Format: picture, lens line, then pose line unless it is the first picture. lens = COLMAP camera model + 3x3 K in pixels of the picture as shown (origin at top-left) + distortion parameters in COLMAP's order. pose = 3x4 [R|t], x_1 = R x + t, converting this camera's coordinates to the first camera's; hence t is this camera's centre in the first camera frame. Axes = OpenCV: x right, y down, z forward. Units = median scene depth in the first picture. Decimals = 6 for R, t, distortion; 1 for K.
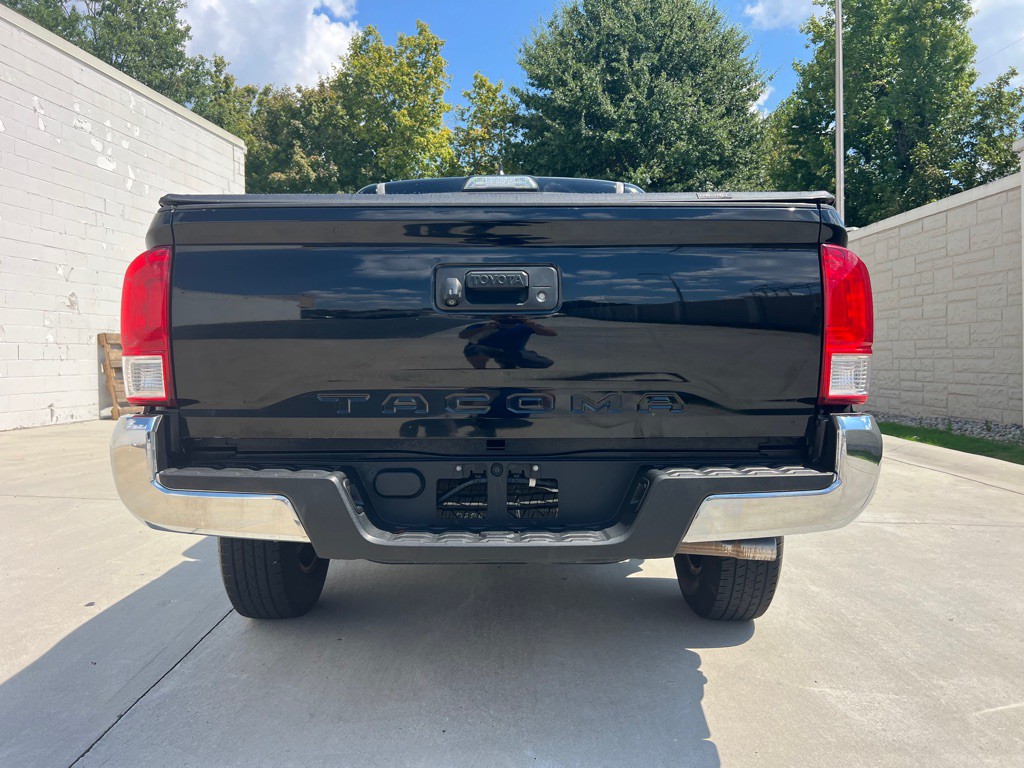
lens RADIAL K [[771.8, 0, 510.5], [0, 771.8, 378.4], [0, 0, 1]] dist [0.046915, -0.049257]
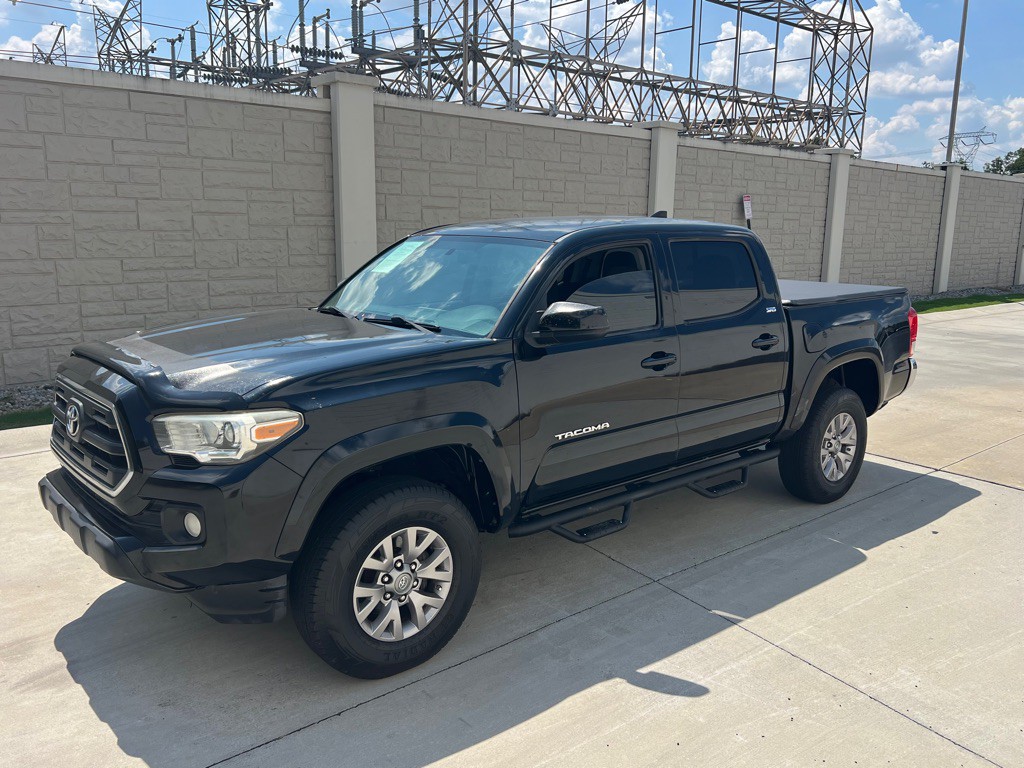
lens RADIAL K [[830.3, 0, 513.9], [0, 830.3, 378.6], [0, 0, 1]] dist [0.042931, -0.037474]
pose [[-0.656786, -0.144366, 0.740129, -0.167485], [0.012585, 0.979268, 0.202179, -0.049439], [-0.753972, 0.142102, -0.641352, 0.377288]]
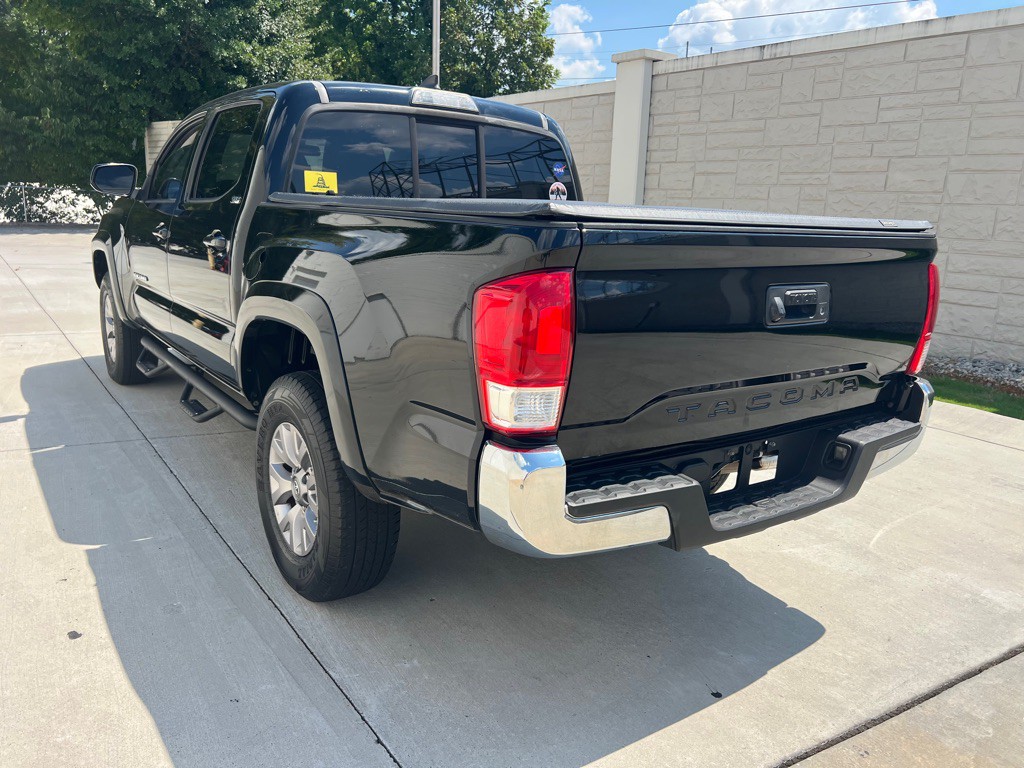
lens RADIAL K [[771.8, 0, 510.2], [0, 771.8, 387.0], [0, 0, 1]] dist [0.046915, -0.049257]
pose [[0.811014, -0.094925, 0.577274, -0.088233], [-0.031707, 0.978166, 0.205391, -0.018523], [-0.584167, -0.184878, 0.790297, 0.024675]]
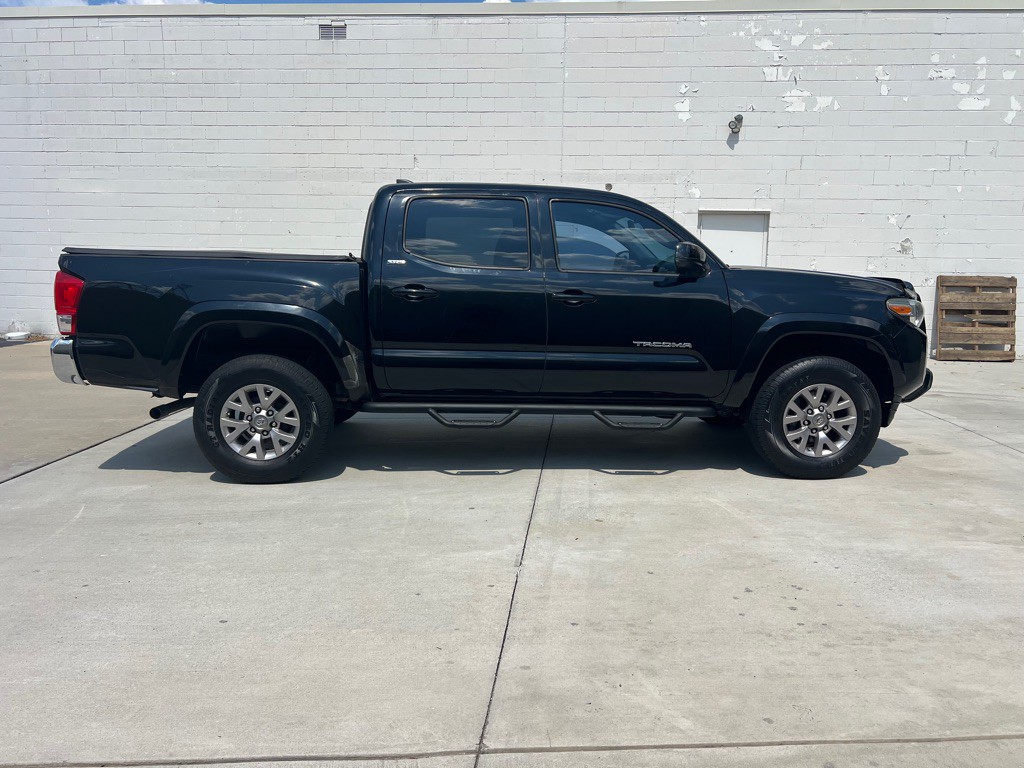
lens RADIAL K [[738.4, 0, 517.9], [0, 738.4, 379.1], [0, 0, 1]] dist [0.041829, -0.036457]
pose [[0.061868, 0.148891, -0.986916, 0.231235], [-0.049064, 0.988069, 0.145989, -0.020529], [0.996878, 0.039390, 0.068435, 0.194769]]
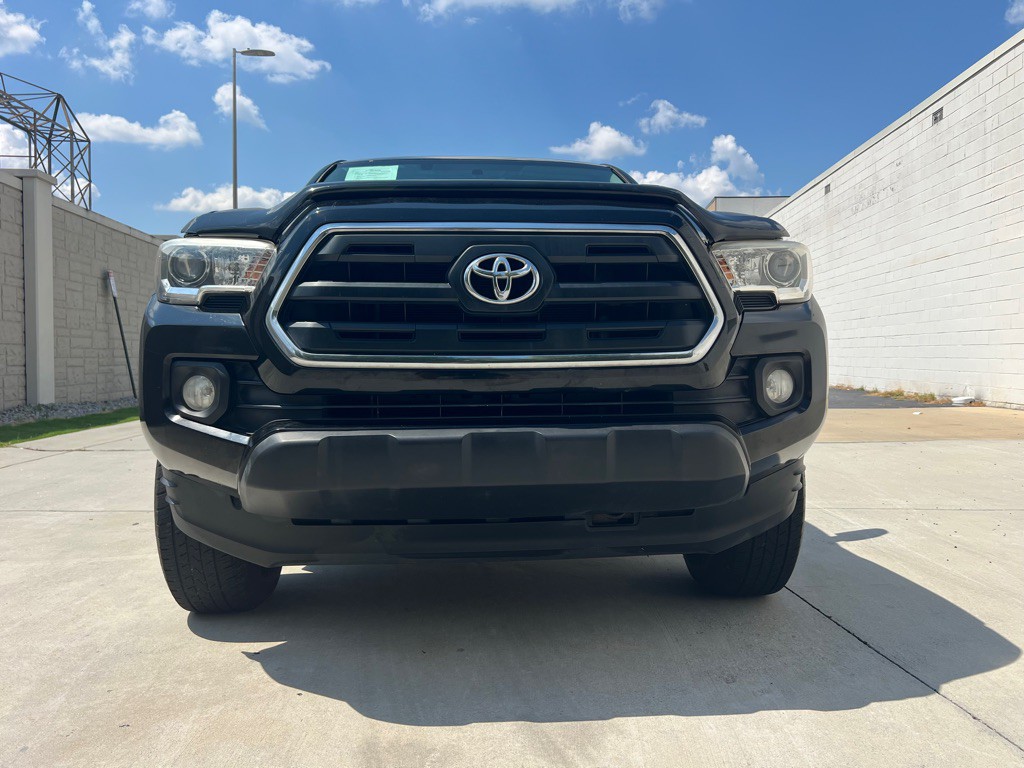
lens RADIAL K [[830.3, 0, 519.8], [0, 830.3, 379.4], [0, 0, 1]] dist [0.042931, -0.037474]
pose [[-0.996504, 0.013831, -0.082391, 0.004221], [0.008599, 0.997943, 0.063525, -0.006912], [0.083101, 0.062595, -0.994573, 0.430953]]
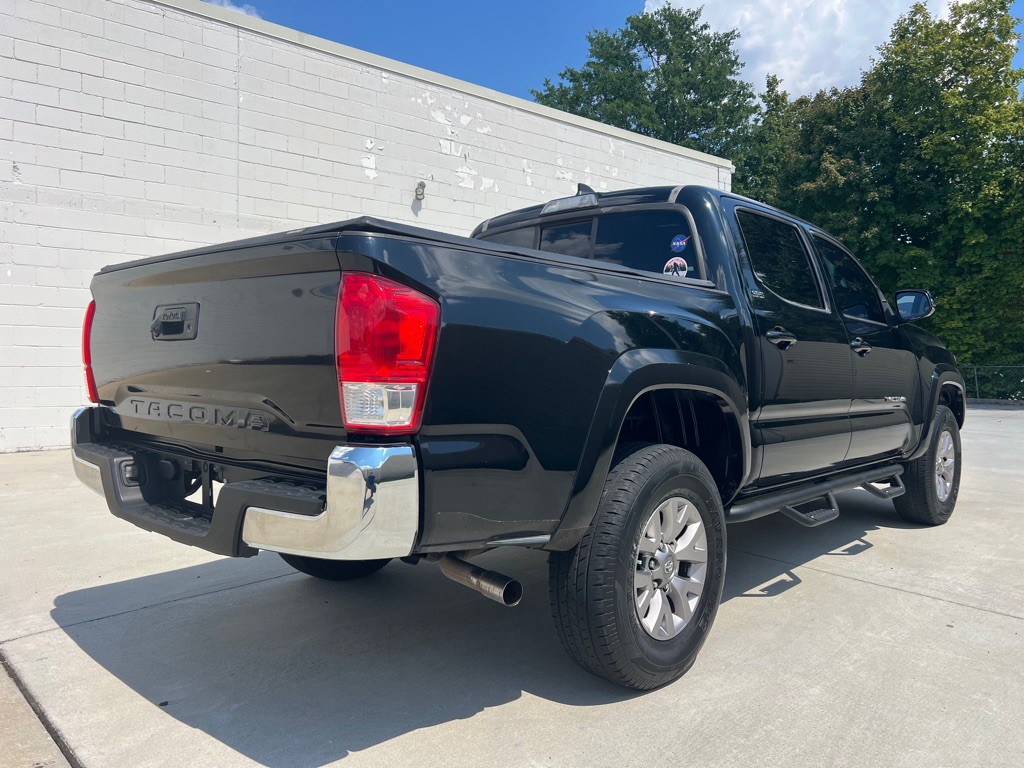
lens RADIAL K [[771.8, 0, 504.0], [0, 771.8, 377.4], [0, 0, 1]] dist [0.046915, -0.049257]
pose [[0.737046, 0.026531, -0.675322, 0.097683], [-0.038435, 0.999257, -0.002691, -0.004103], [0.674749, 0.027939, 0.737518, 0.035372]]
